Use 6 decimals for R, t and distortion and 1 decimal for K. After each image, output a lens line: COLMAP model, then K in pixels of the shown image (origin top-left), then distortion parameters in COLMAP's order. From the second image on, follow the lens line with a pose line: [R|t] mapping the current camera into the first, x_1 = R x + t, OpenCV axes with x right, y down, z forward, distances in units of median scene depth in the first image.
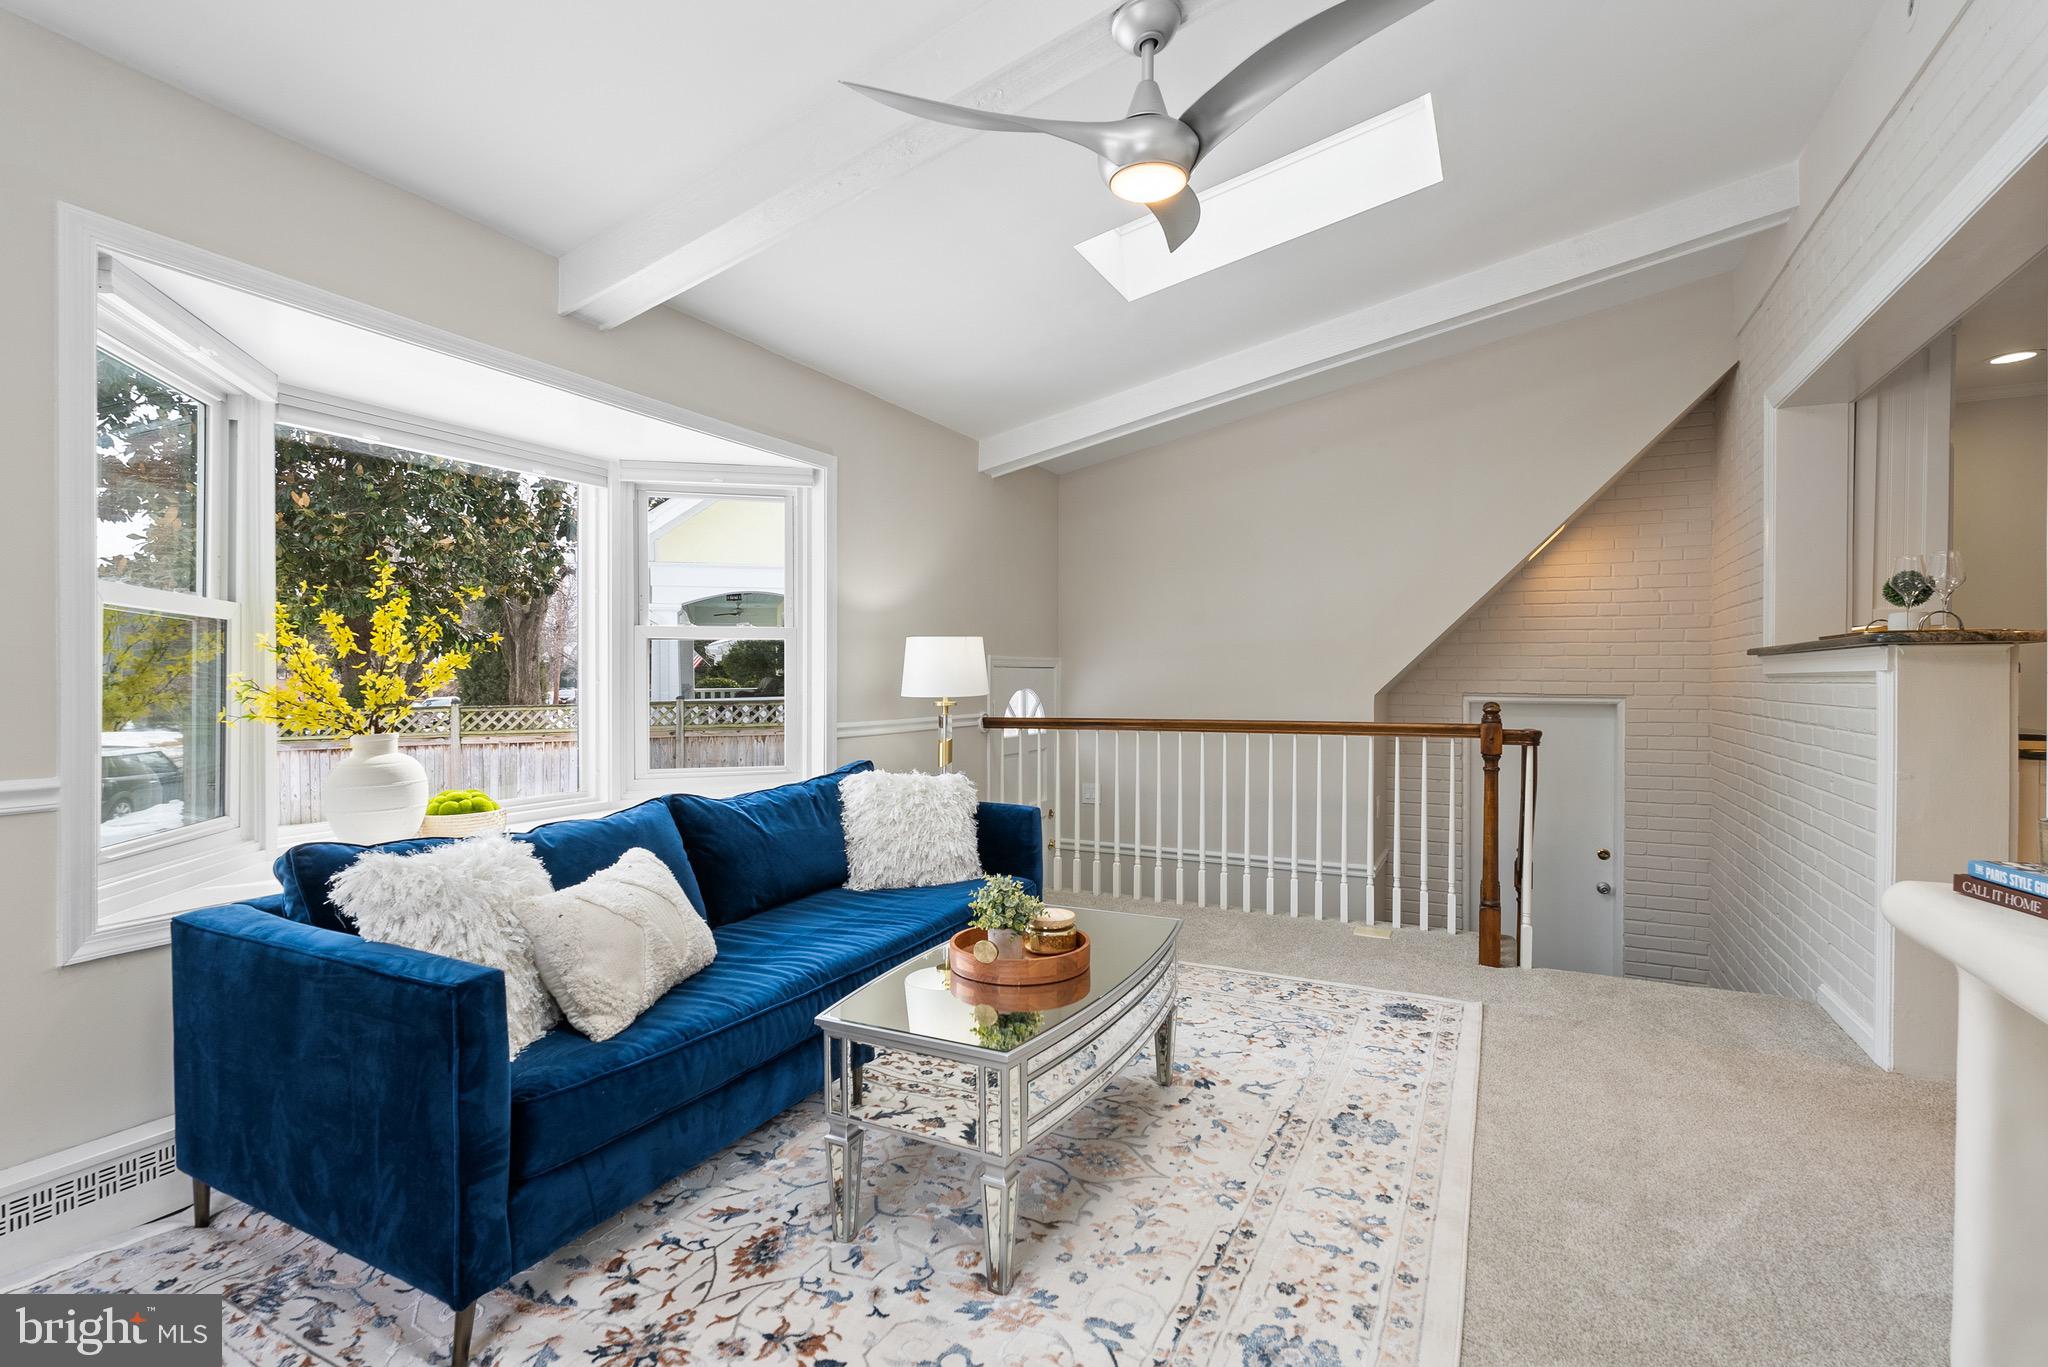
lens RADIAL K [[936.6, 0, 1031.7], [0, 936.6, 650.9], [0, 0, 1]] dist [-0.000490, 0.000063]
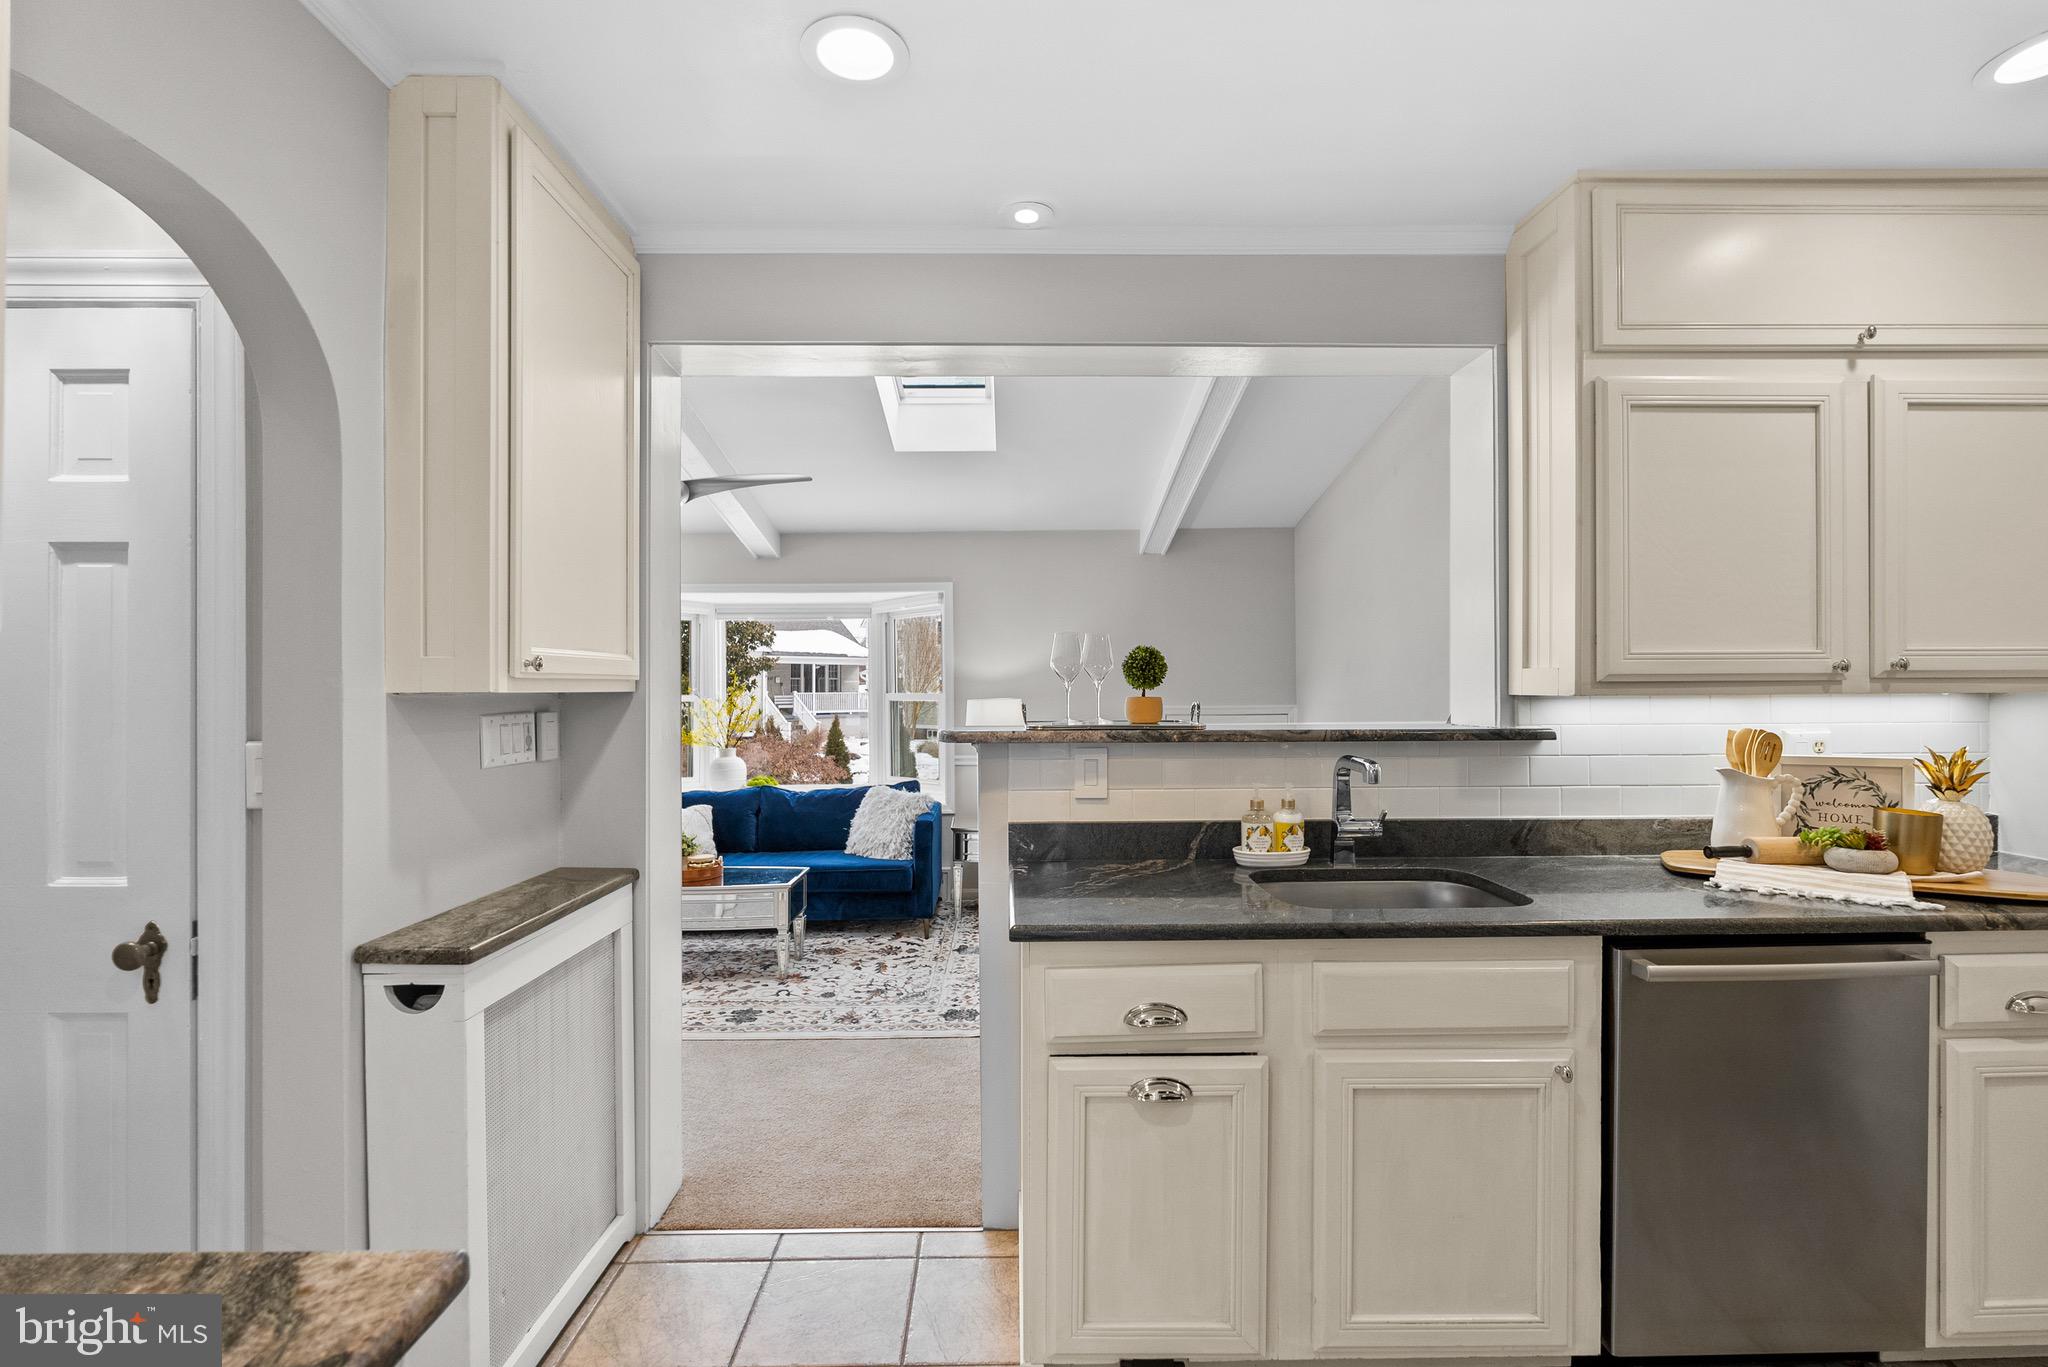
lens RADIAL K [[923.8, 0, 1024.5], [0, 923.8, 687.6], [0, 0, 1]] dist [-0.003140, 0.000400]
pose [[0.463913, -0.007630, -0.885848, 1.985371], [0.028481, 0.999574, 0.006305, -0.072308], [0.885423, -0.028155, 0.463933, 0.668826]]
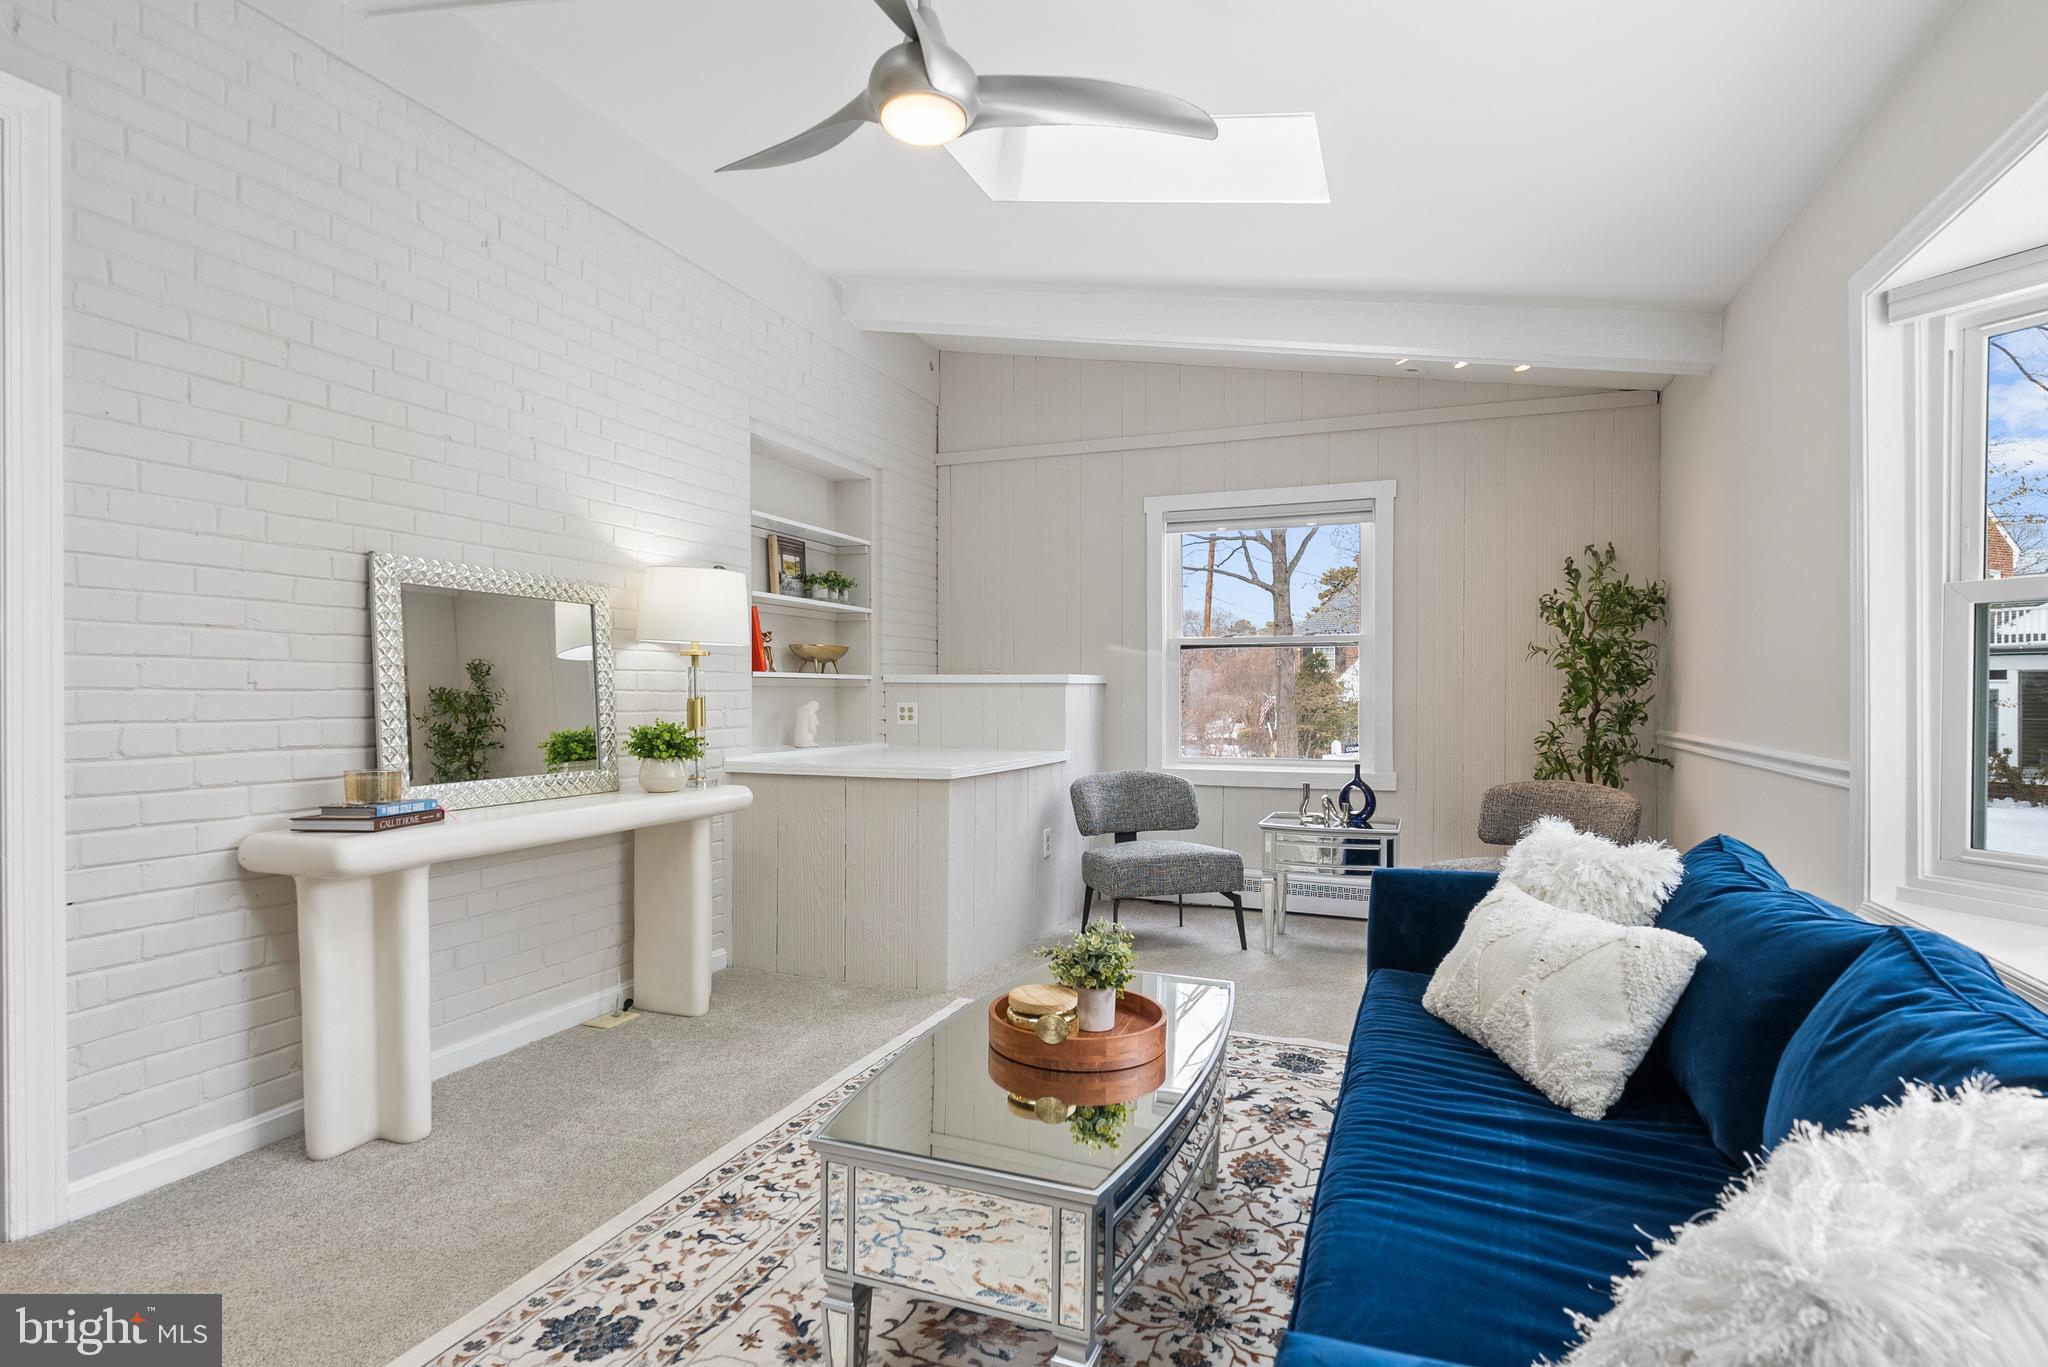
lens RADIAL K [[1035.4, 0, 1015.5], [0, 1035.4, 695.5], [0, 0, 1]] dist [-0.003711, -0.000347]
pose [[-0.996380, 0.001079, -0.085008, 0.102949], [0.003015, 0.999739, -0.022651, 0.058856], [0.084962, -0.022825, -0.996123, 1.726819]]
